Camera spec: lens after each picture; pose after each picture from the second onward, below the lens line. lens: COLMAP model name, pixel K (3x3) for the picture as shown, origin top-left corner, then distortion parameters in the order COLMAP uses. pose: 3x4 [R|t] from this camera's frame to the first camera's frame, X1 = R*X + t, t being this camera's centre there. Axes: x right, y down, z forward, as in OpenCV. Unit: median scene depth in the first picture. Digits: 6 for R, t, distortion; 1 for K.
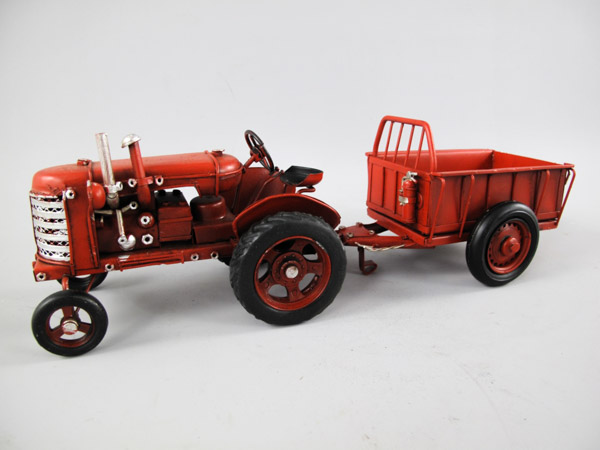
lens RADIAL K [[507.9, 0, 300.0], [0, 507.9, 225.0], [0, 0, 1]] dist [-0.130146, 0.011090]
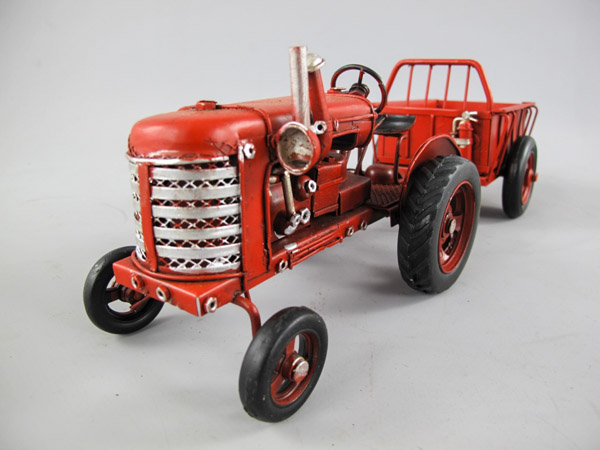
lens RADIAL K [[507.9, 0, 300.0], [0, 507.9, 225.0], [0, 0, 1]] dist [-0.130146, 0.011090]
pose [[0.838917, -0.171947, 0.516385, -0.673221], [0.165053, 0.984478, 0.059670, -0.001584], [-0.518629, 0.035173, 0.854275, 0.417443]]
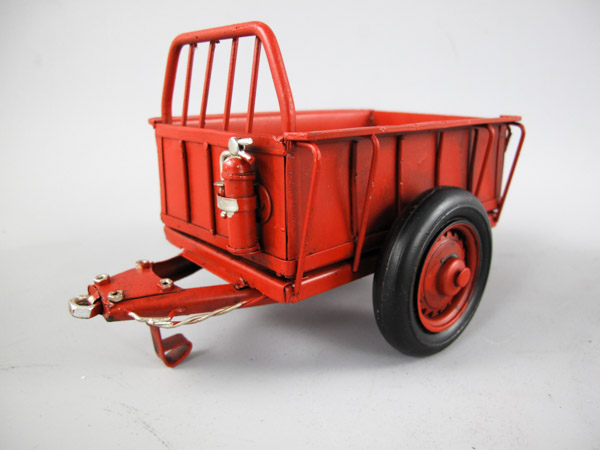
lens RADIAL K [[507.9, 0, 300.0], [0, 507.9, 225.0], [0, 0, 1]] dist [-0.130146, 0.011090]
pose [[0.945821, -0.105316, 0.307134, 0.150039], [0.108692, 0.994056, 0.006144, -0.032540], [-0.305956, 0.027572, 0.951646, 0.664942]]
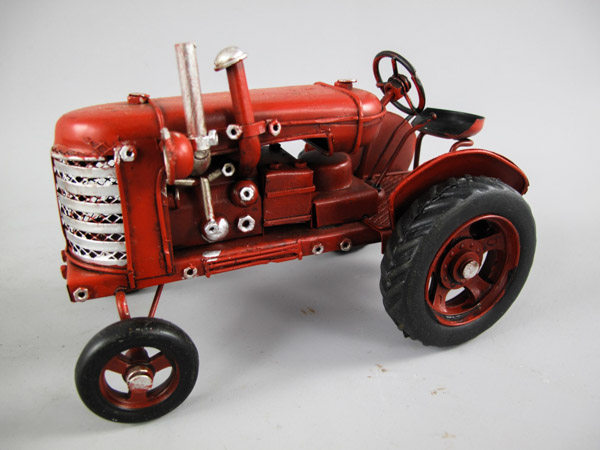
lens RADIAL K [[507.9, 0, 300.0], [0, 507.9, 225.0], [0, 0, 1]] dist [-0.130146, 0.011090]
pose [[0.999428, -0.016015, 0.029797, -0.258578], [0.013149, 0.995483, 0.094024, -0.028437], [-0.031168, -0.093578, 0.995124, 0.373973]]
